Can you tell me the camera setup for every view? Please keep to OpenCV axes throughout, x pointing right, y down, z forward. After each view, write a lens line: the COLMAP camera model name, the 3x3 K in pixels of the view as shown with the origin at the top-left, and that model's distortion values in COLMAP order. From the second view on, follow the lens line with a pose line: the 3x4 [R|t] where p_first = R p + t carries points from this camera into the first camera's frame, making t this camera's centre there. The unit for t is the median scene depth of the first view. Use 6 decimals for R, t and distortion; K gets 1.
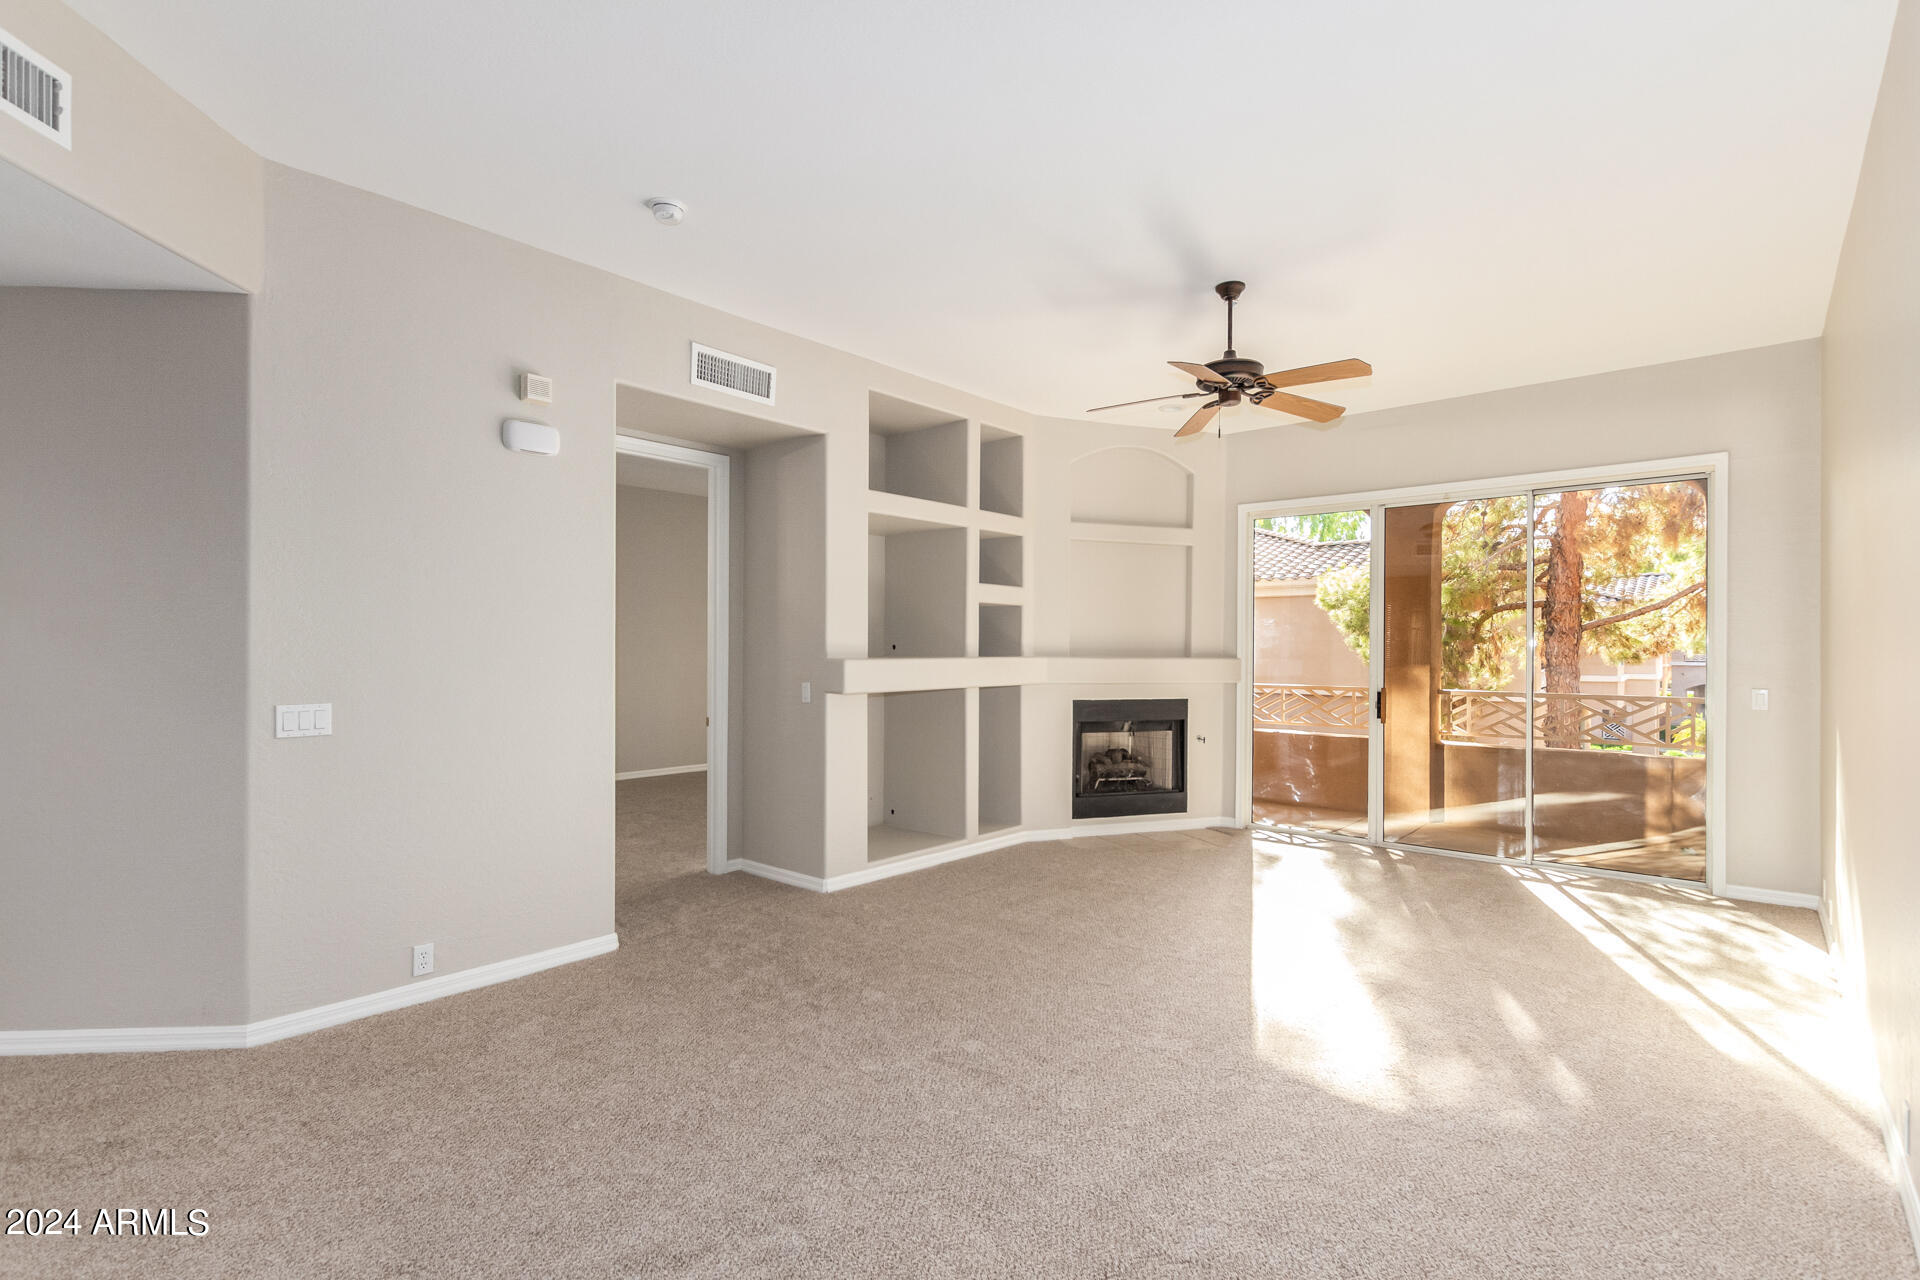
lens RADIAL K [[910.2, 0, 957.8], [0, 910.2, 653.7], [0, 0, 1]] dist [0.000566, -0.000548]
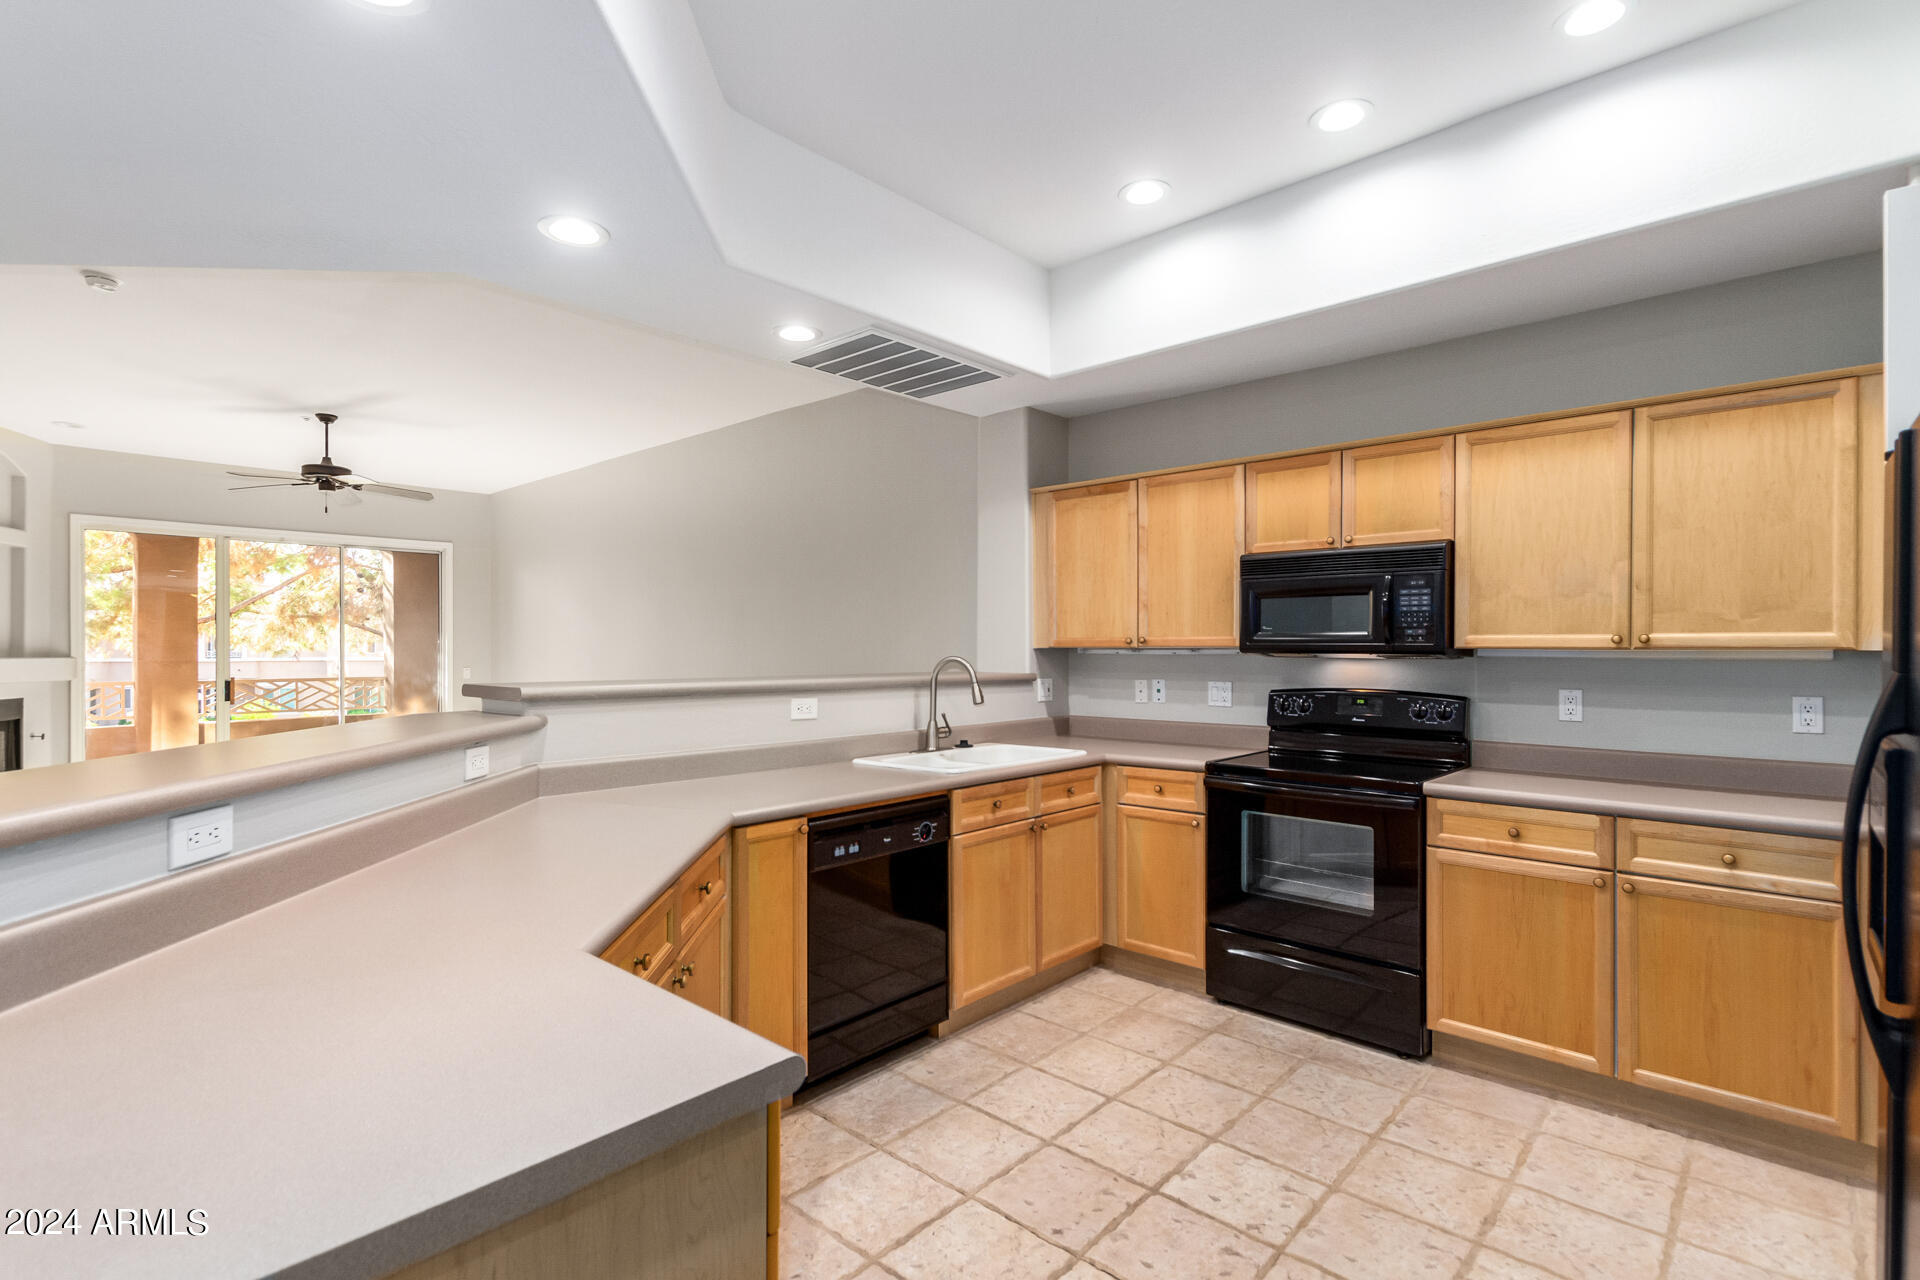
lens RADIAL K [[925.9, 0, 953.5], [0, 925.9, 654.3], [0, 0, 1]] dist [0.007399, -0.000113]
pose [[0.047674, -0.010142, 0.998811, -0.742454], [0.002850, 0.999946, 0.010017, -0.006103], [-0.998859, 0.002369, 0.047700, -0.084133]]
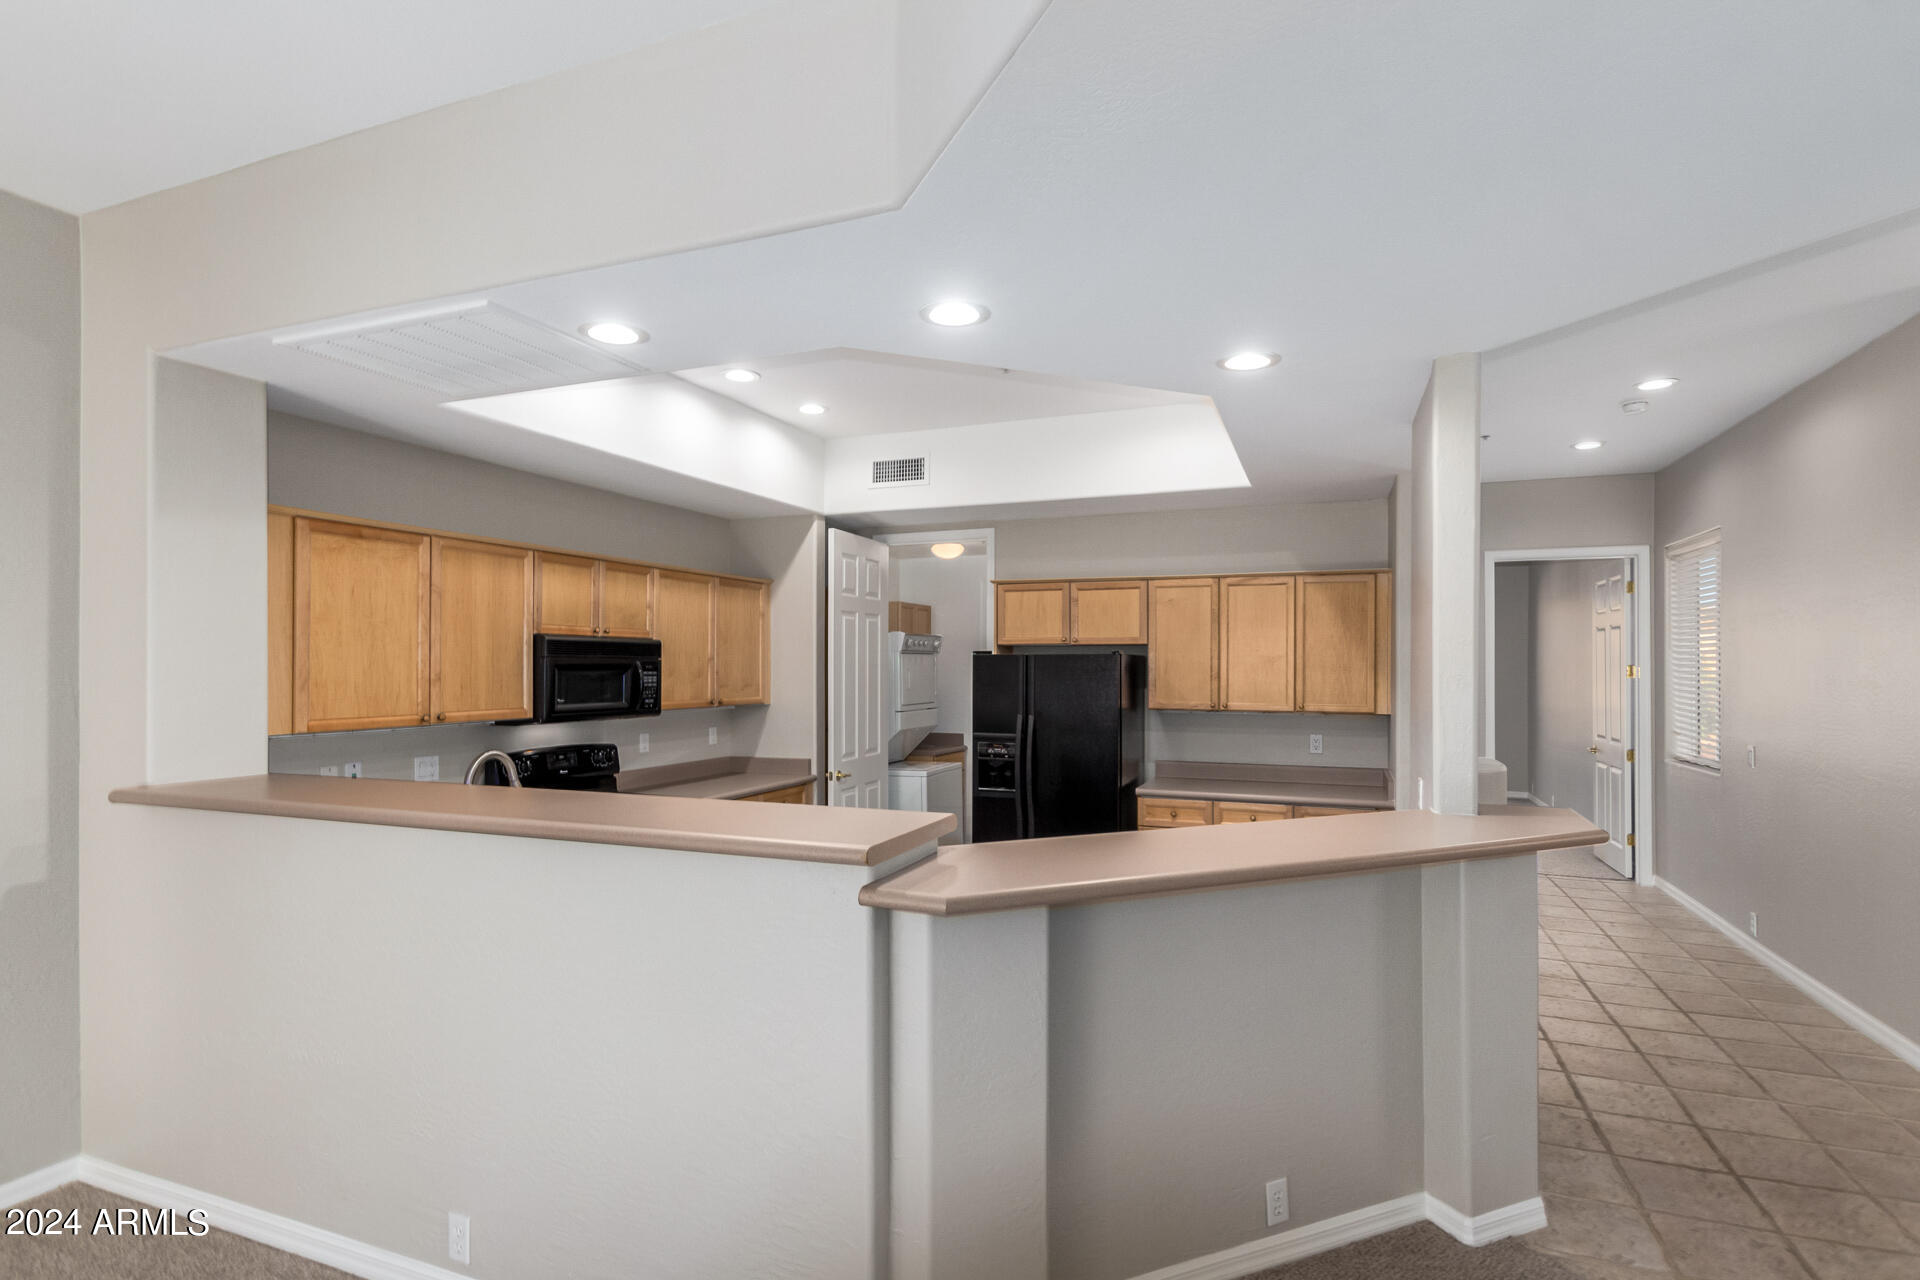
lens RADIAL K [[910.2, 0, 957.8], [0, 910.2, 653.7], [0, 0, 1]] dist [0.000566, -0.000548]
pose [[-0.948688, -0.006650, -0.316142, -0.260945], [-0.003628, 0.999942, -0.010146, -0.040335], [0.316192, -0.008479, -0.948657, 0.433313]]
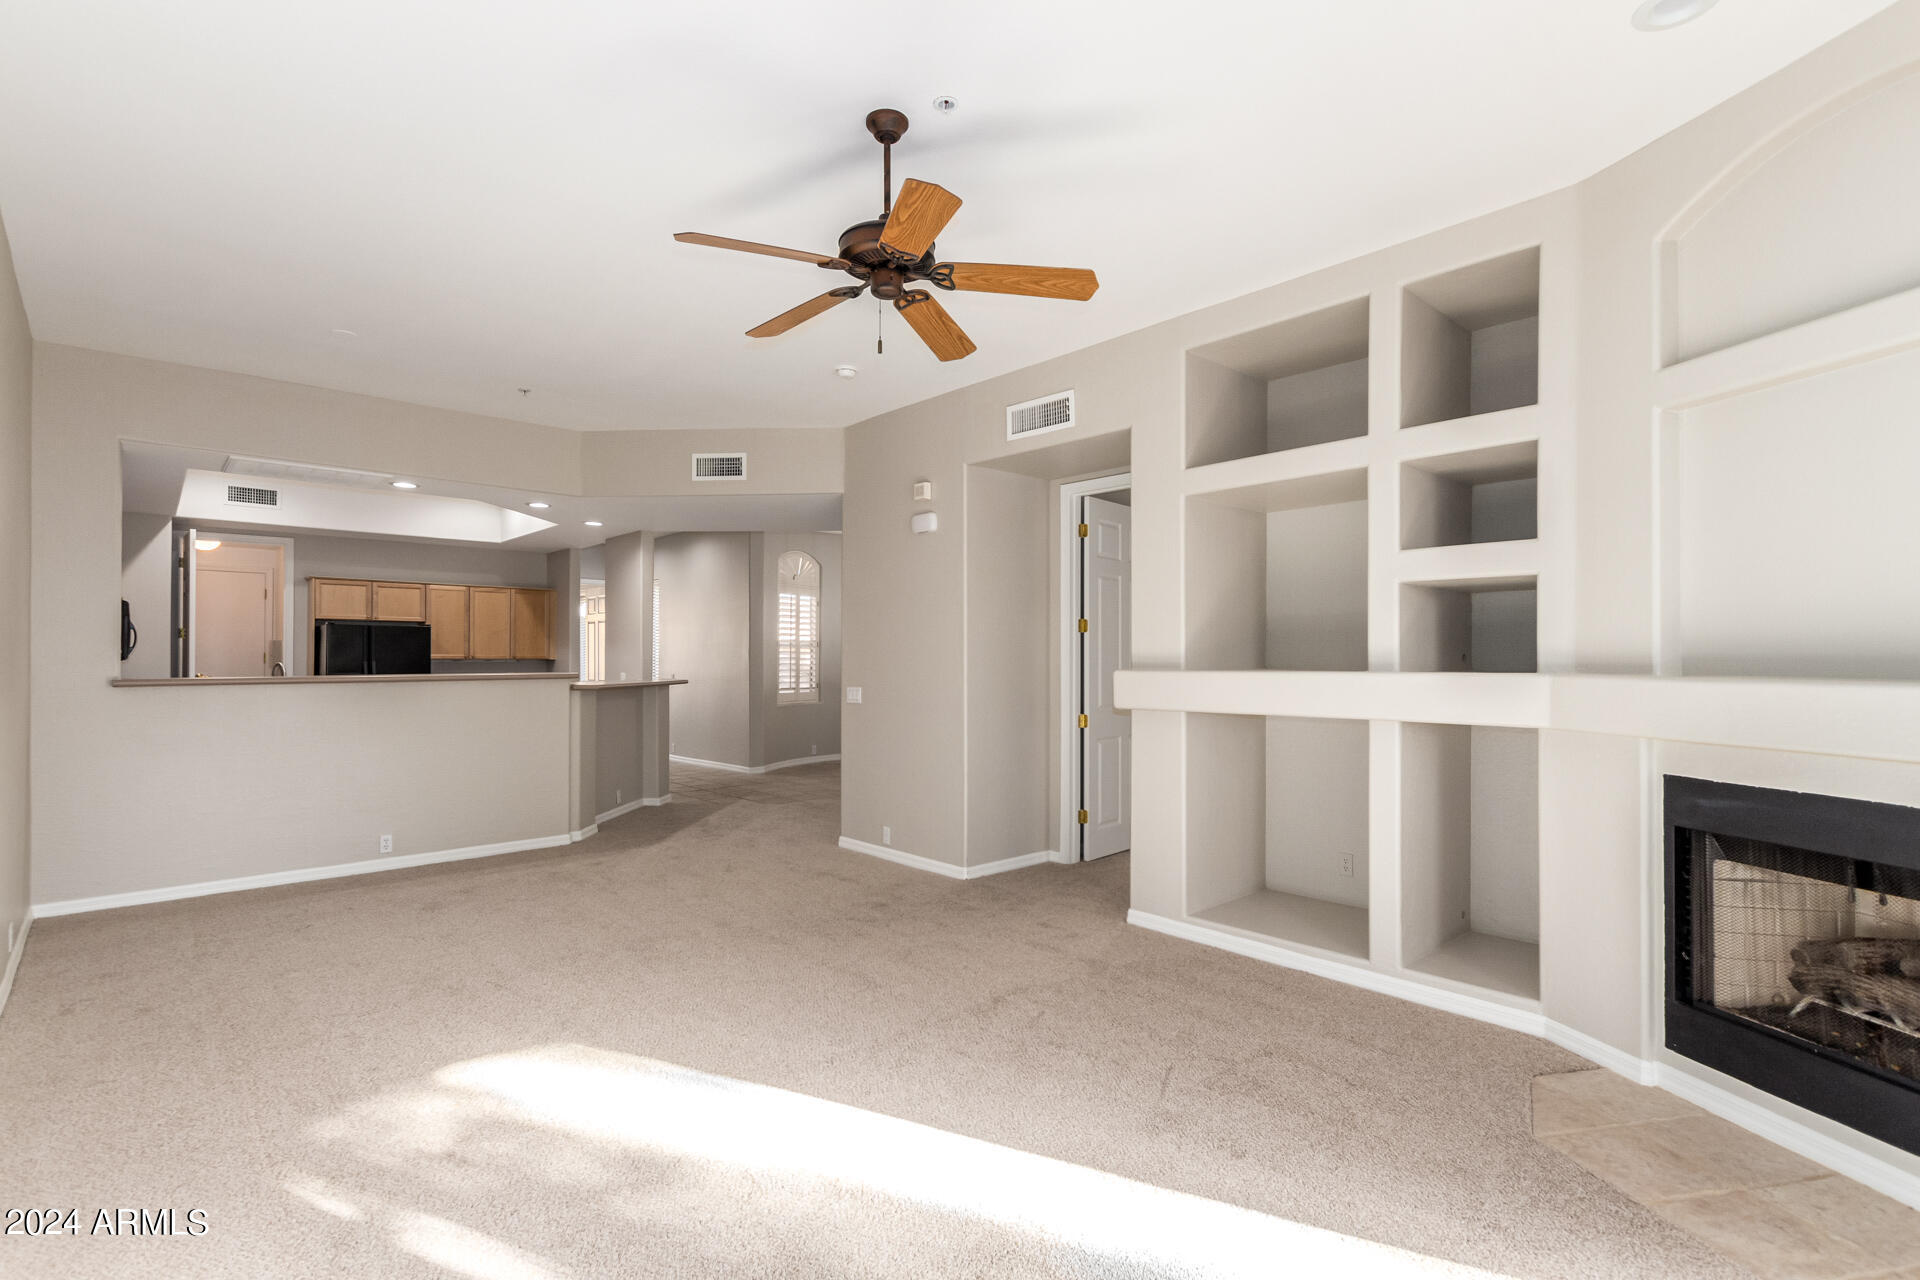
lens RADIAL K [[900.8, 0, 938.7], [0, 900.8, 649.5], [0, 0, 1]] dist [0.007671, -0.000276]
pose [[-0.135047, -0.011081, -0.990777, 0.585014], [-0.003501, 0.999937, -0.010706, -0.003114], [0.990833, 0.002023, -0.135078, 0.686398]]
